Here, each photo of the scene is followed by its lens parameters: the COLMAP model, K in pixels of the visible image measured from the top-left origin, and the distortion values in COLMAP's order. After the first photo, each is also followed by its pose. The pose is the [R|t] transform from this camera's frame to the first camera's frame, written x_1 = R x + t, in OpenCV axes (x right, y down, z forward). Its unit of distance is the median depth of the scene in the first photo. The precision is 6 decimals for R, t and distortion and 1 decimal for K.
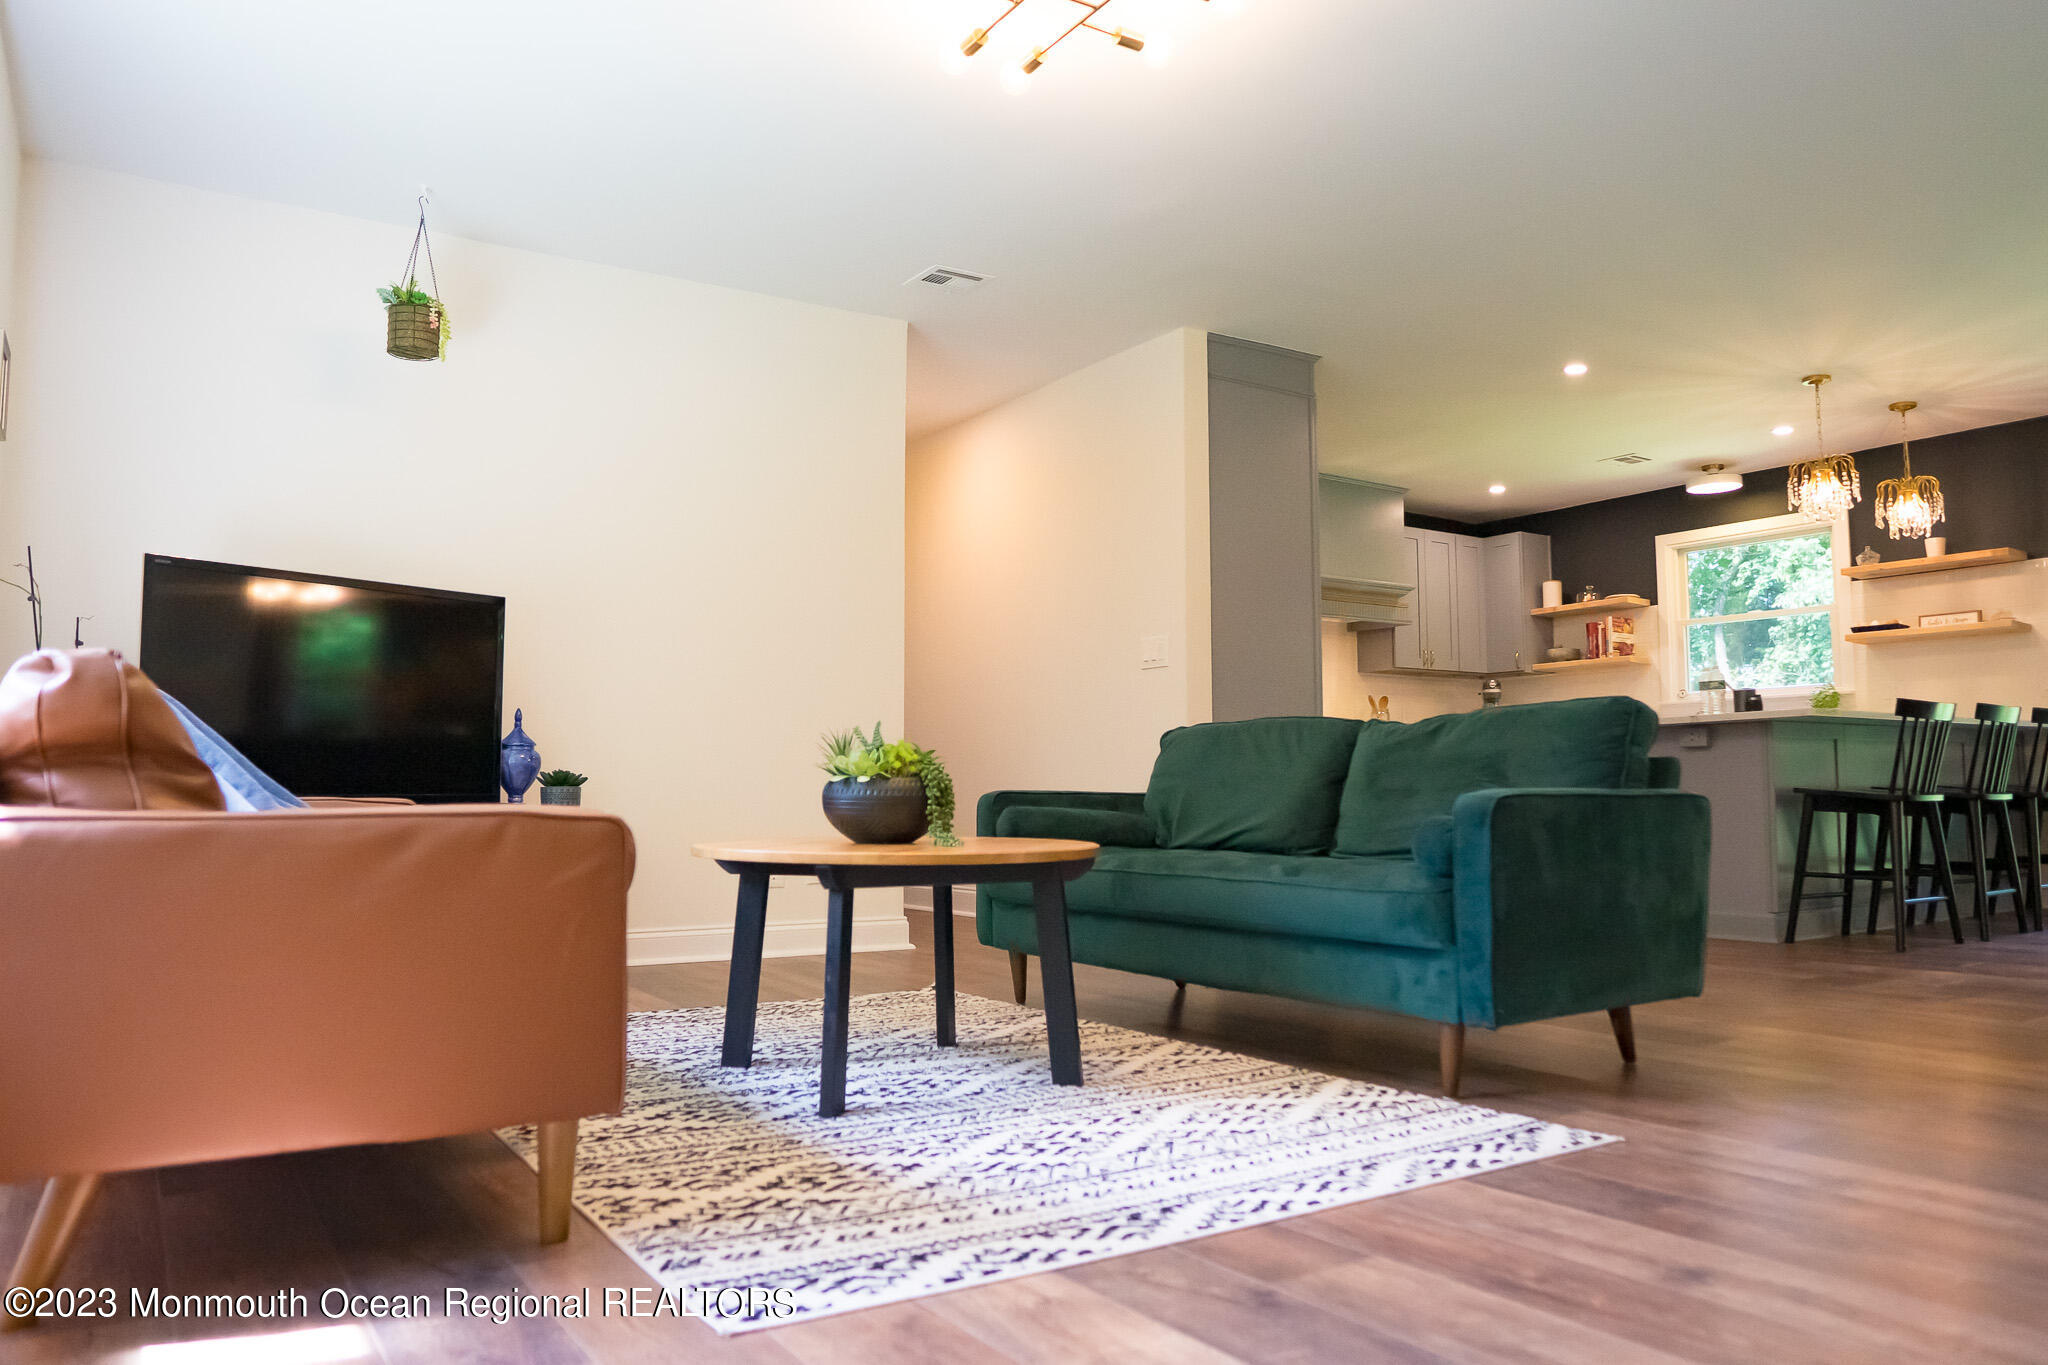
lens RADIAL K [[1431.5, 0, 1020.4], [0, 1431.5, 683.7], [0, 0, 1]] dist [-0.094759, 0.039146]
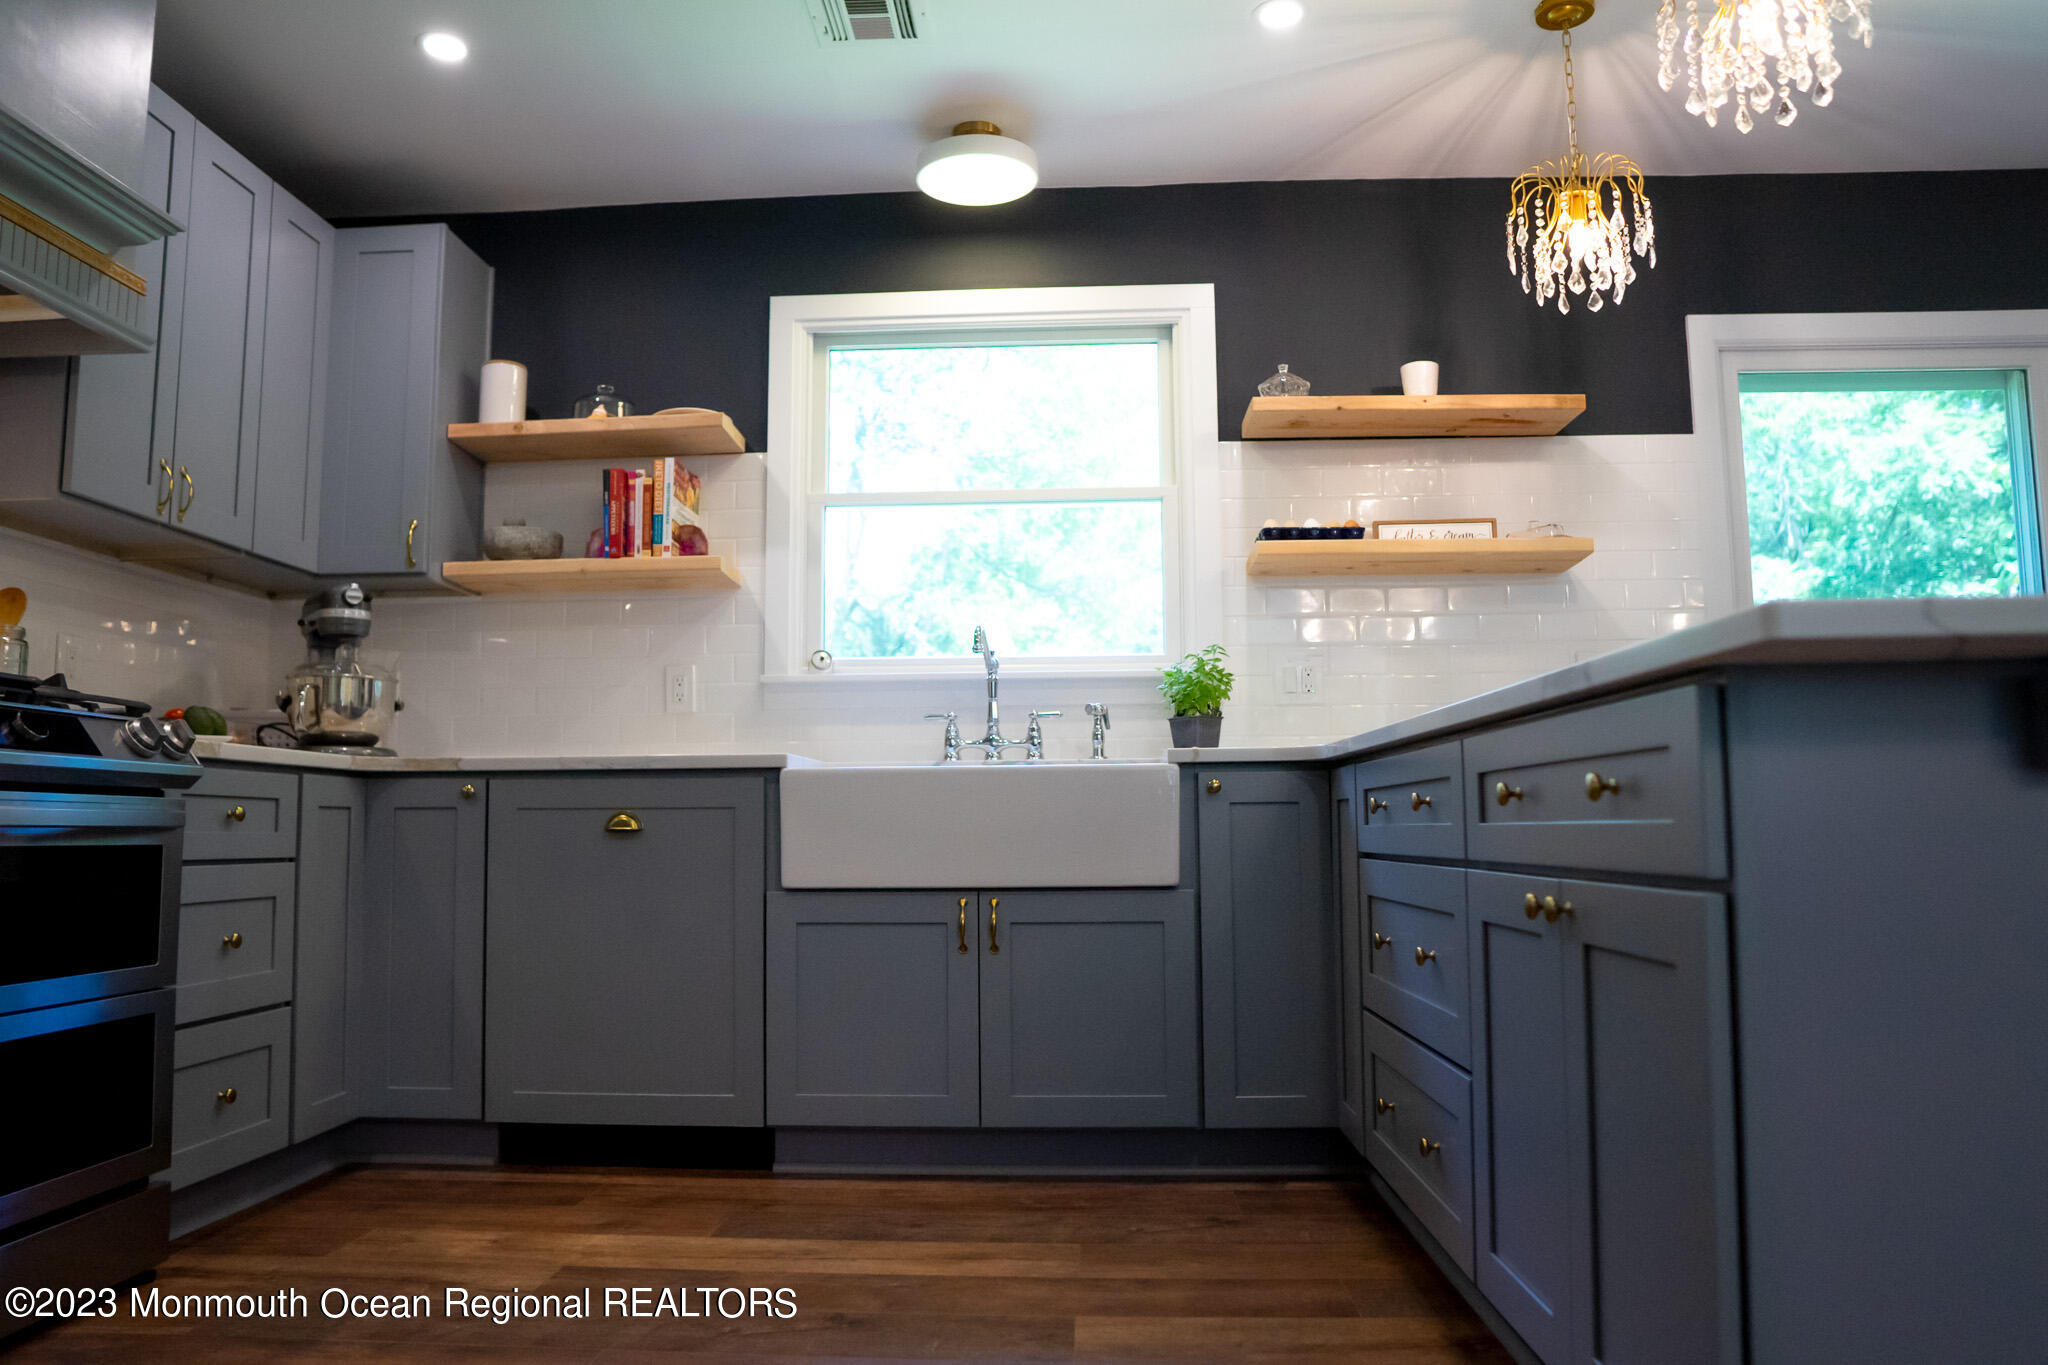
lens RADIAL K [[1431.5, 0, 1013.0], [0, 1431.5, 678.1], [0, 0, 1]] dist [-0.094759, 0.039146]
pose [[0.579908, 0.081712, 0.810574, 0.148827], [-0.050337, 0.996650, -0.064458, 0.037090], [-0.813125, -0.003422, 0.582079, 0.679471]]
